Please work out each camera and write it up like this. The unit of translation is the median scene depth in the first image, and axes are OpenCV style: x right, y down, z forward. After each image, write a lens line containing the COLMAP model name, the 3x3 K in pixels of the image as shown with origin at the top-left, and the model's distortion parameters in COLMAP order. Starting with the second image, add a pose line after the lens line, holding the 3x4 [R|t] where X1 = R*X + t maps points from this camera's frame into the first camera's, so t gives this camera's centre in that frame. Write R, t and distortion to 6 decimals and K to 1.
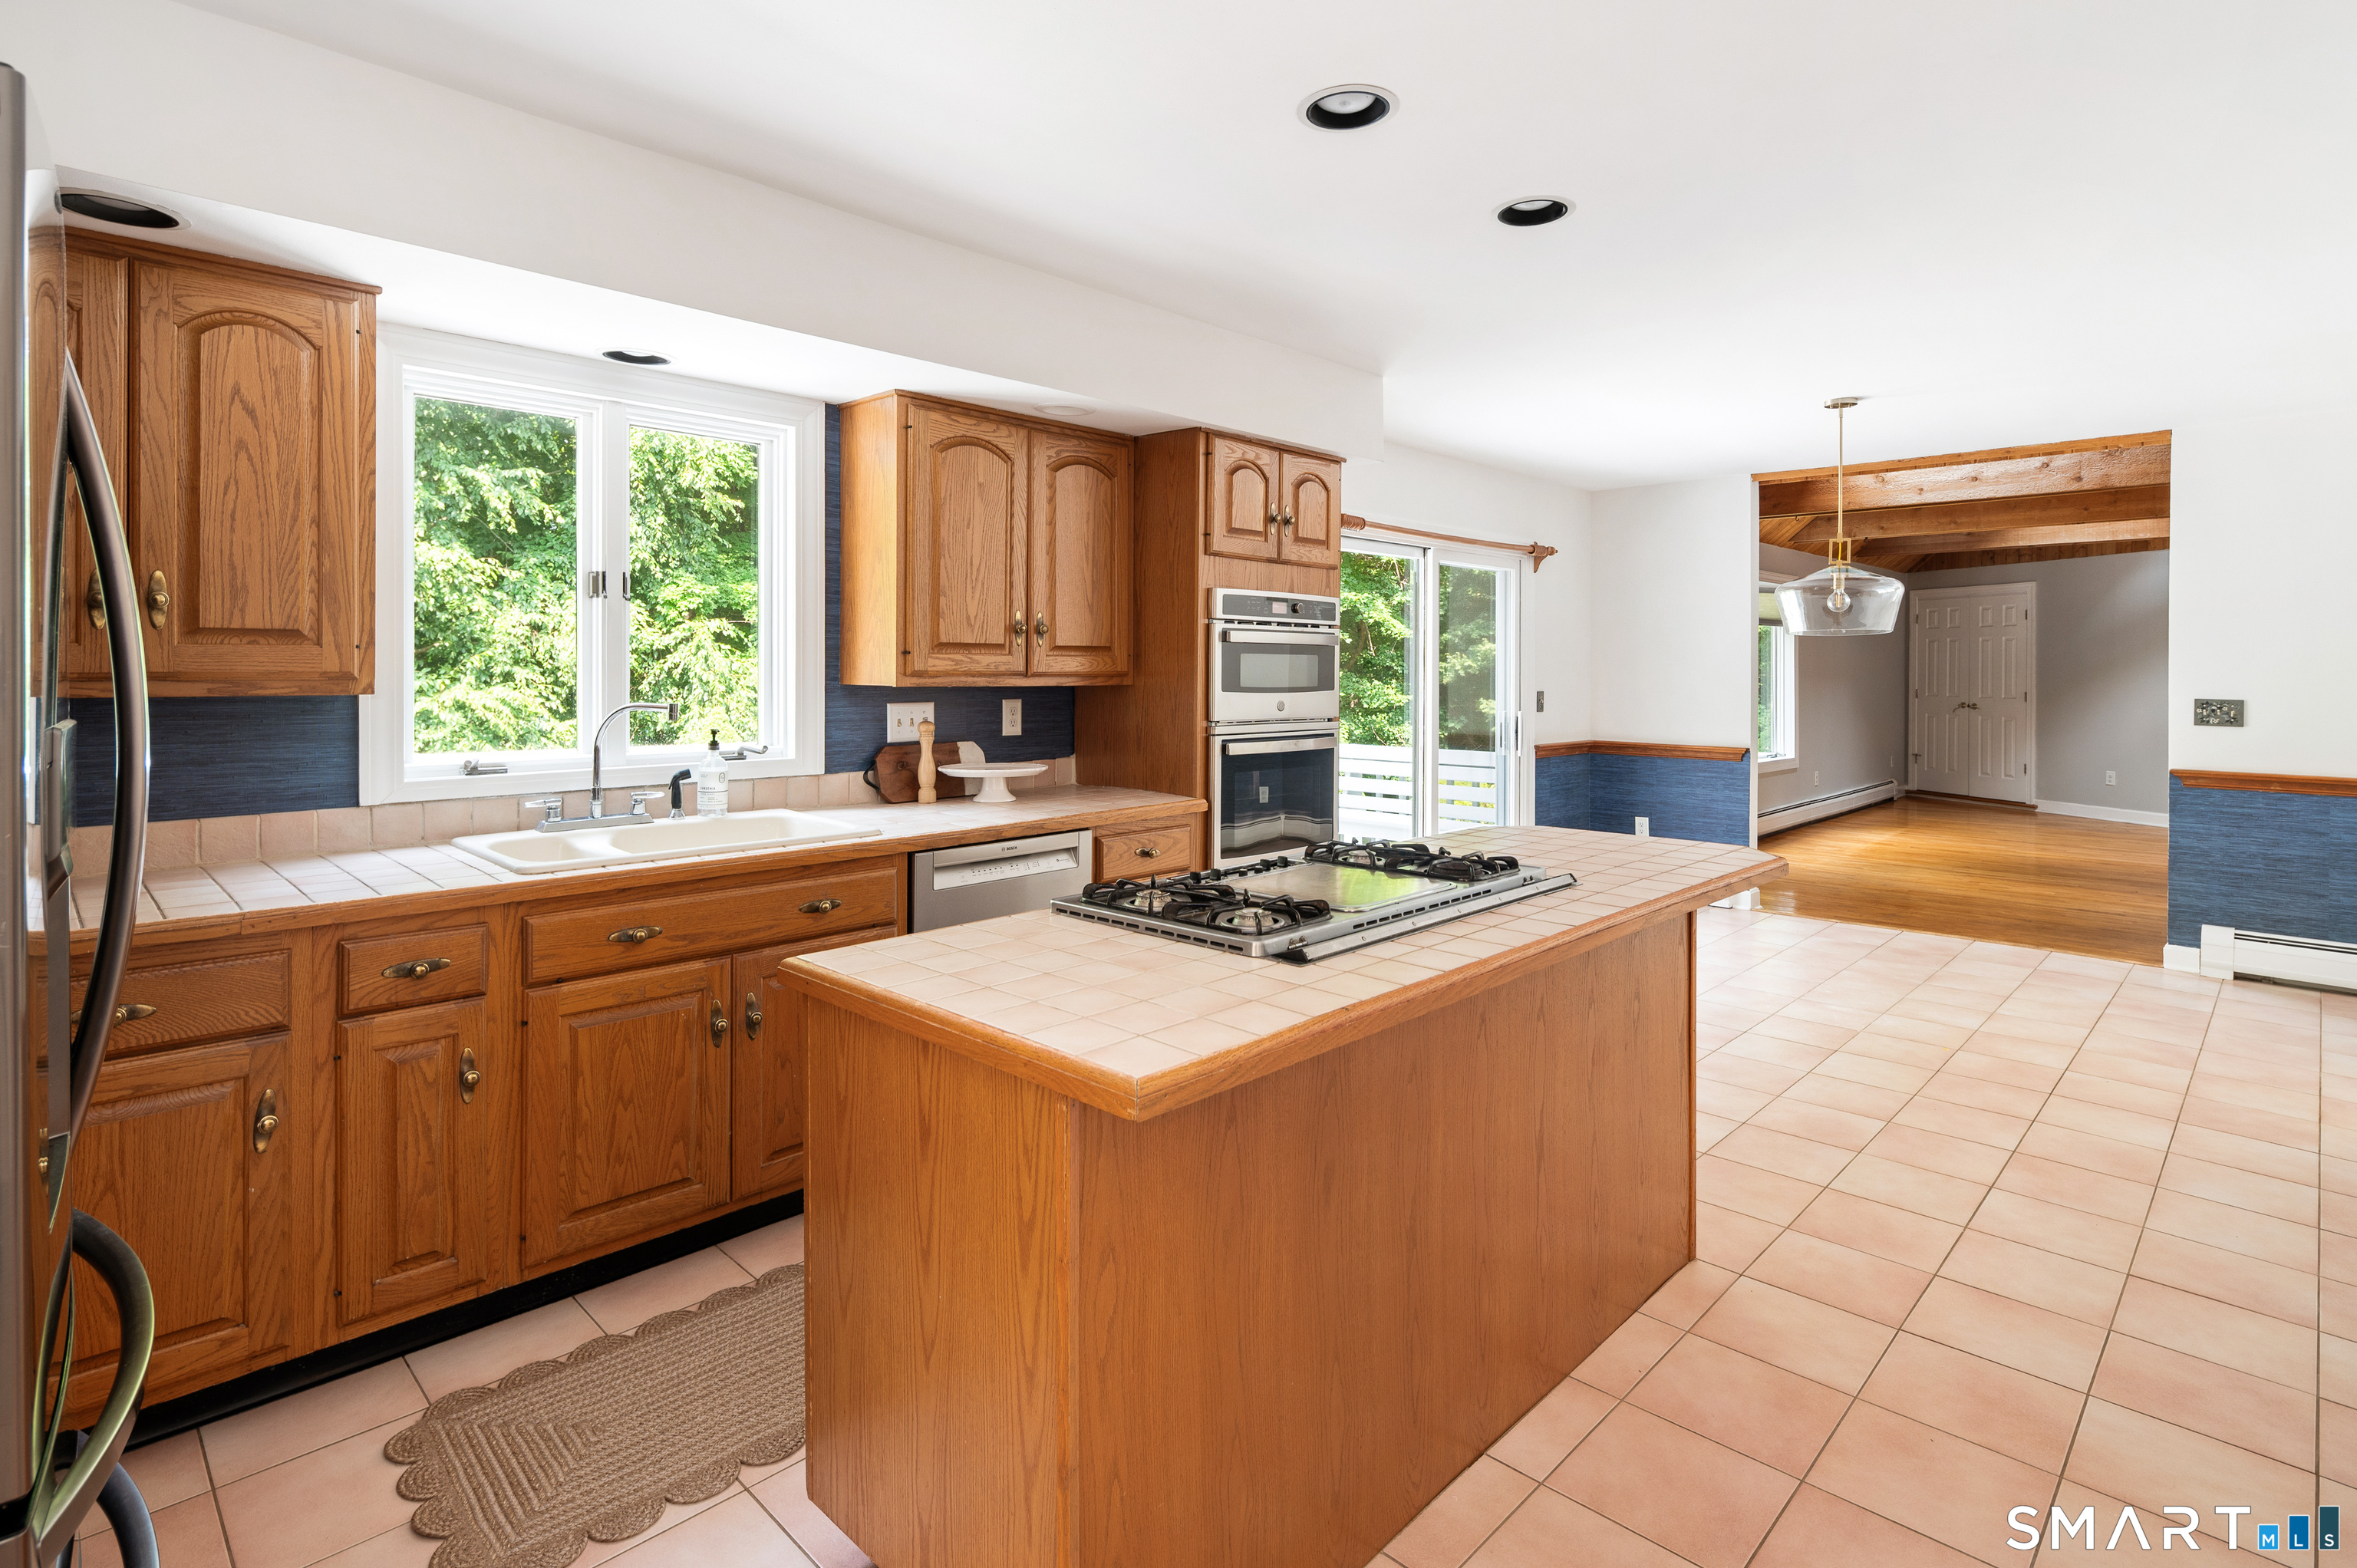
lens RADIAL K [[1148.4, 0, 1187.0], [0, 1148.4, 678.7], [0, 0, 1]] dist [0.003266, -0.004090]
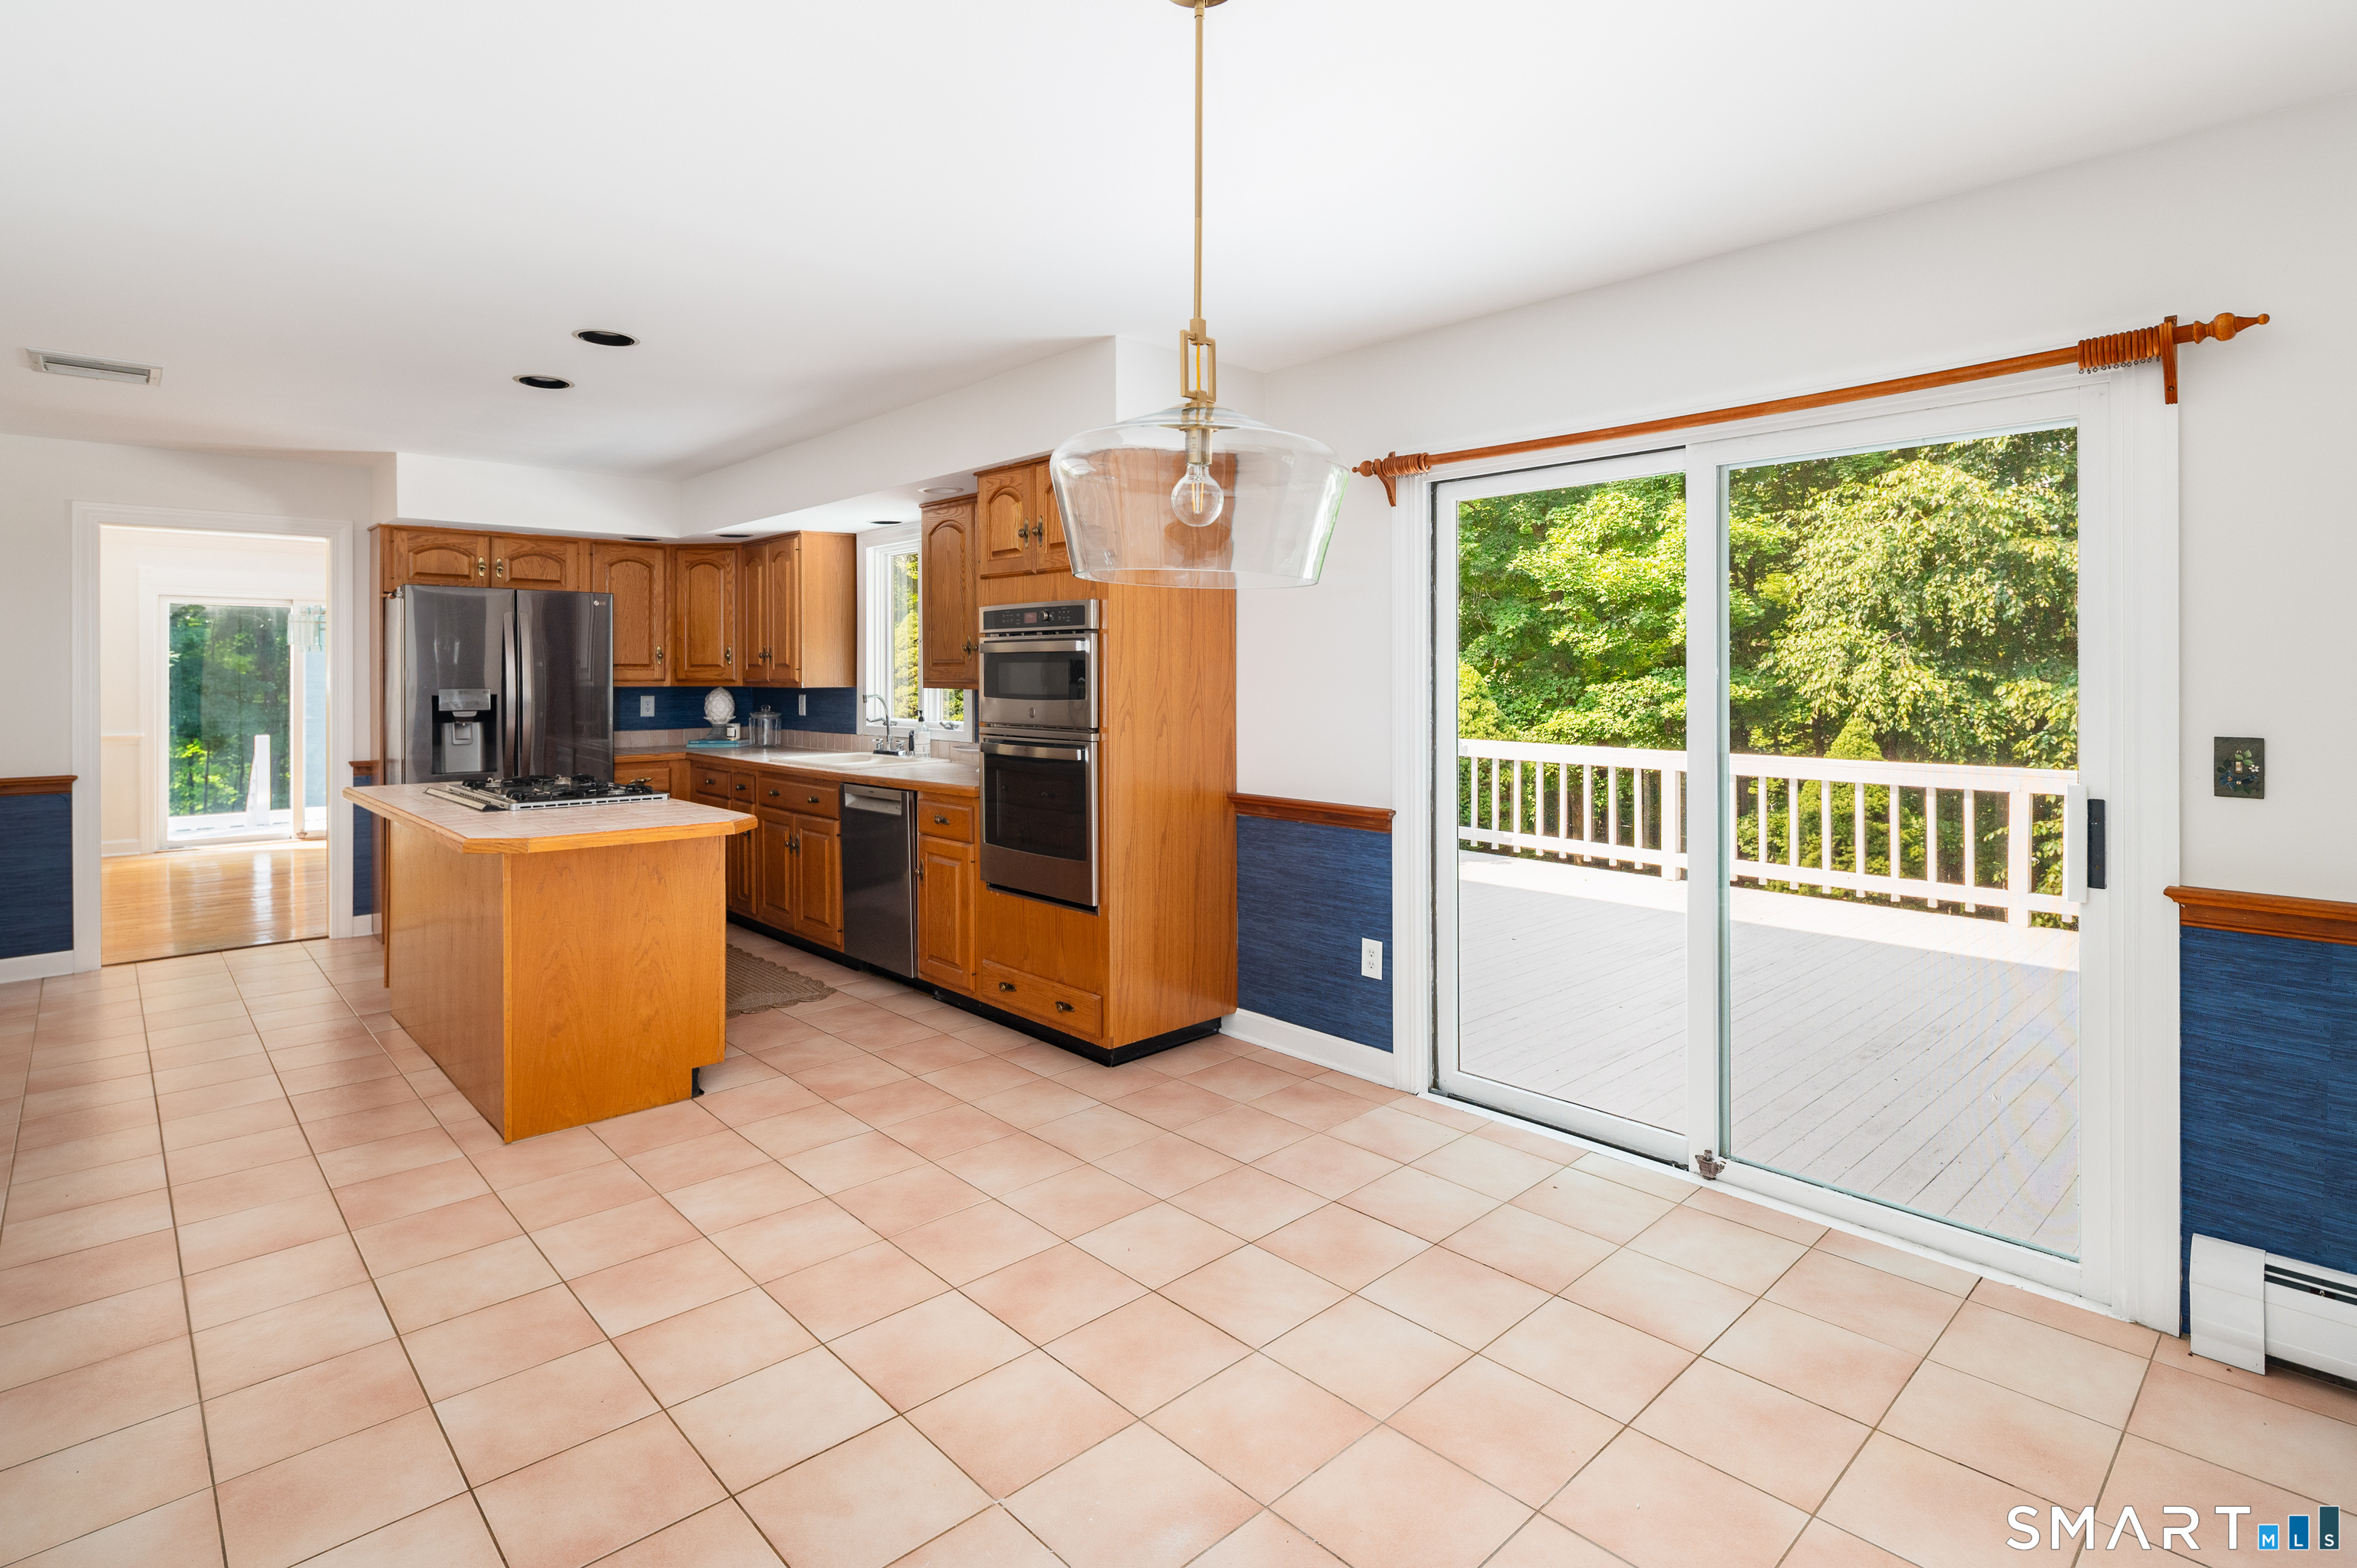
lens RADIAL K [[1148.4, 0, 1195.3], [0, 1148.4, 671.9], [0, 0, 1]] dist [0.003266, -0.004090]
pose [[-0.028441, -0.003245, -0.999590, 1.254473], [-0.003369, 0.999989, -0.003150, -0.011653], [0.999590, 0.003278, -0.028451, 1.331704]]
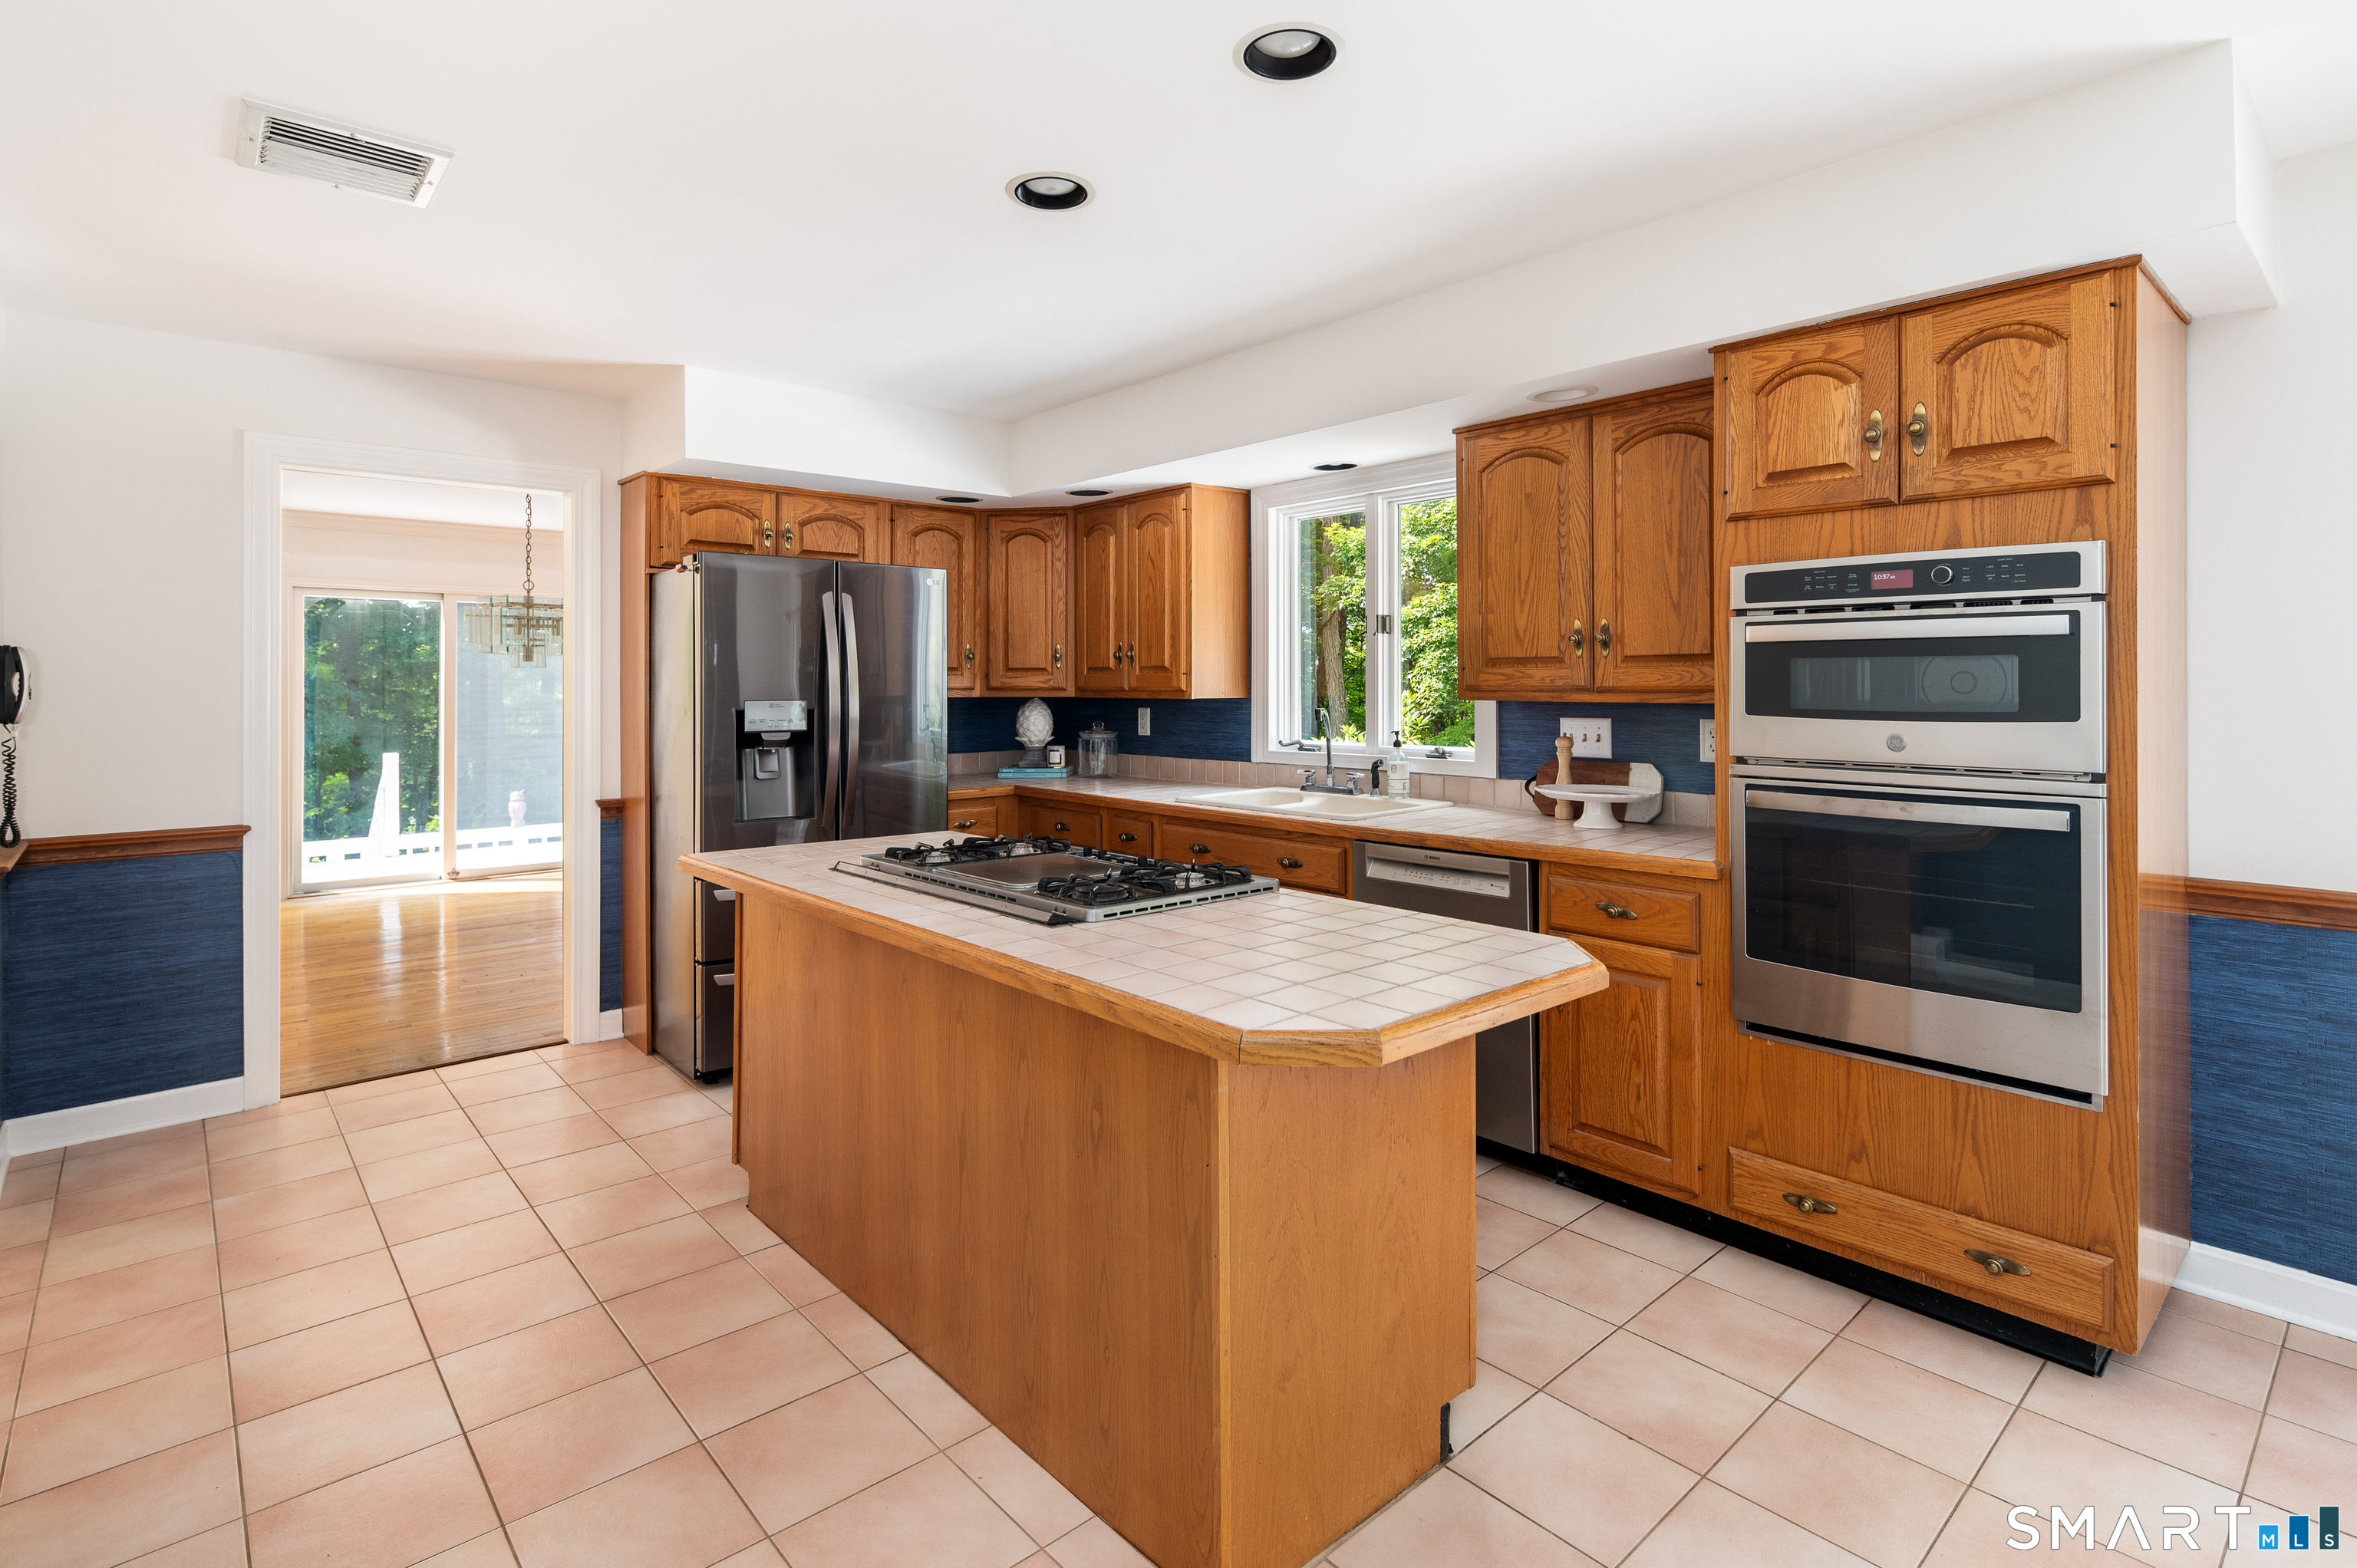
lens RADIAL K [[1148.4, 0, 1189.2], [0, 1148.4, 675.5], [0, 0, 1]] dist [0.003266, -0.004090]
pose [[-0.062840, -0.009084, -0.997982, 0.795887], [-0.003008, 0.999956, -0.008913, -0.005662], [0.998019, 0.002442, -0.062865, 0.758574]]
